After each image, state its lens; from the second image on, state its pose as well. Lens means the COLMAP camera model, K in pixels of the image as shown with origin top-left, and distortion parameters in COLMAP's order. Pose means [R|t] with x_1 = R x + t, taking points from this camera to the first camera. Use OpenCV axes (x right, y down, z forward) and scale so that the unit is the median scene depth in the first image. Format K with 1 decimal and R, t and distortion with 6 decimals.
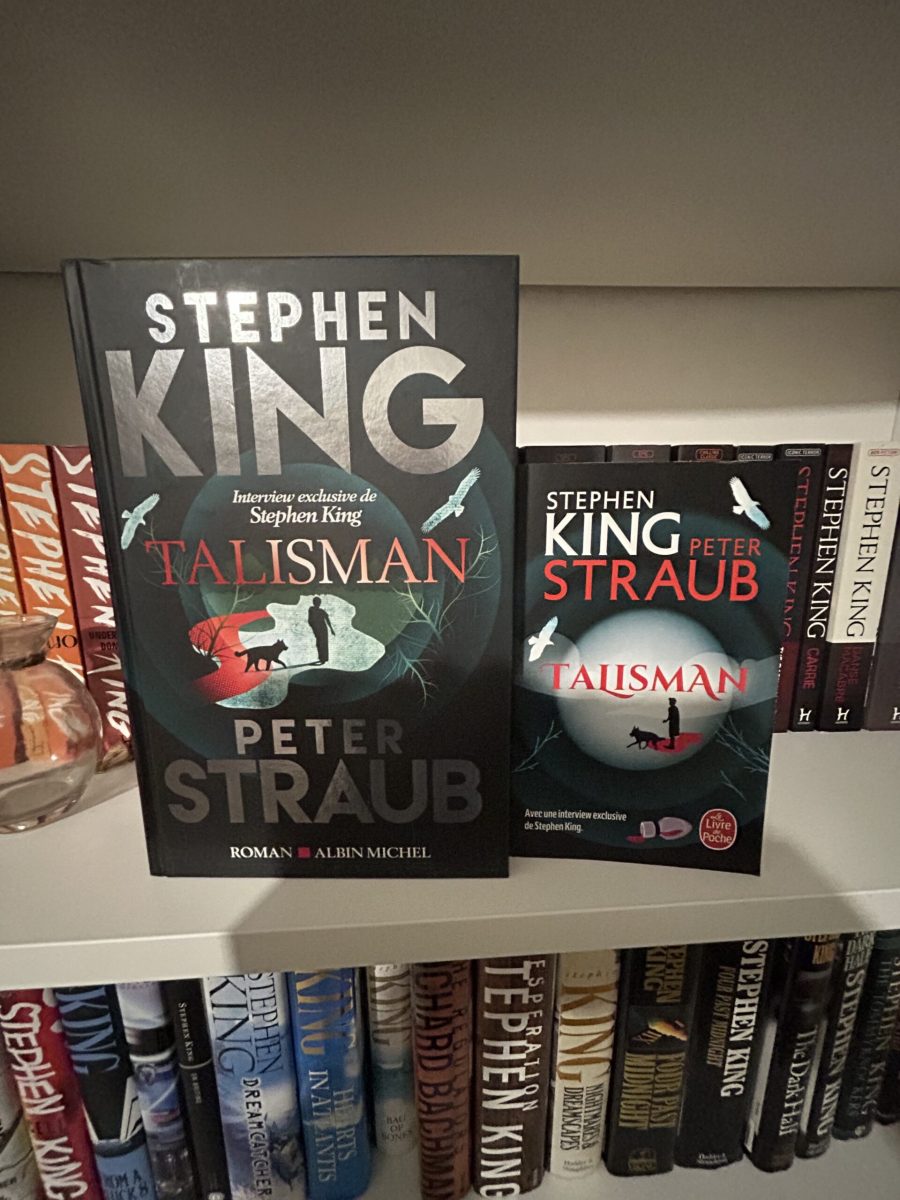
lens RADIAL K [[482.6, 0, 450.0], [0, 482.6, 600.0], [0, 0, 1]] dist [0.014800, -0.005515]
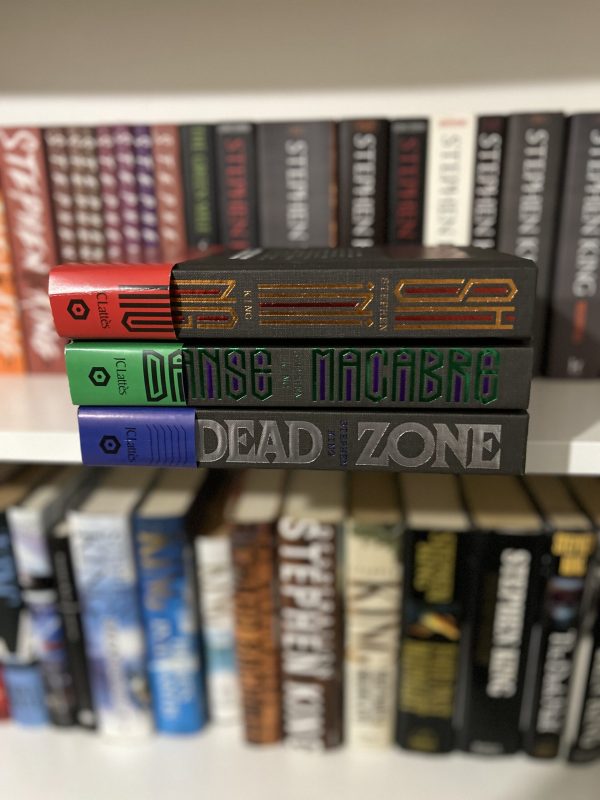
lens RADIAL K [[683.2, 0, 300.0], [0, 683.2, 400.0], [0, 0, 1]] dist [0.063788, -0.103578]
pose [[0.984823, 0.038865, -0.169155, 0.387396], [-0.020165, 0.993628, 0.110893, 0.165093], [0.172387, -0.105799, 0.979331, -0.671989]]
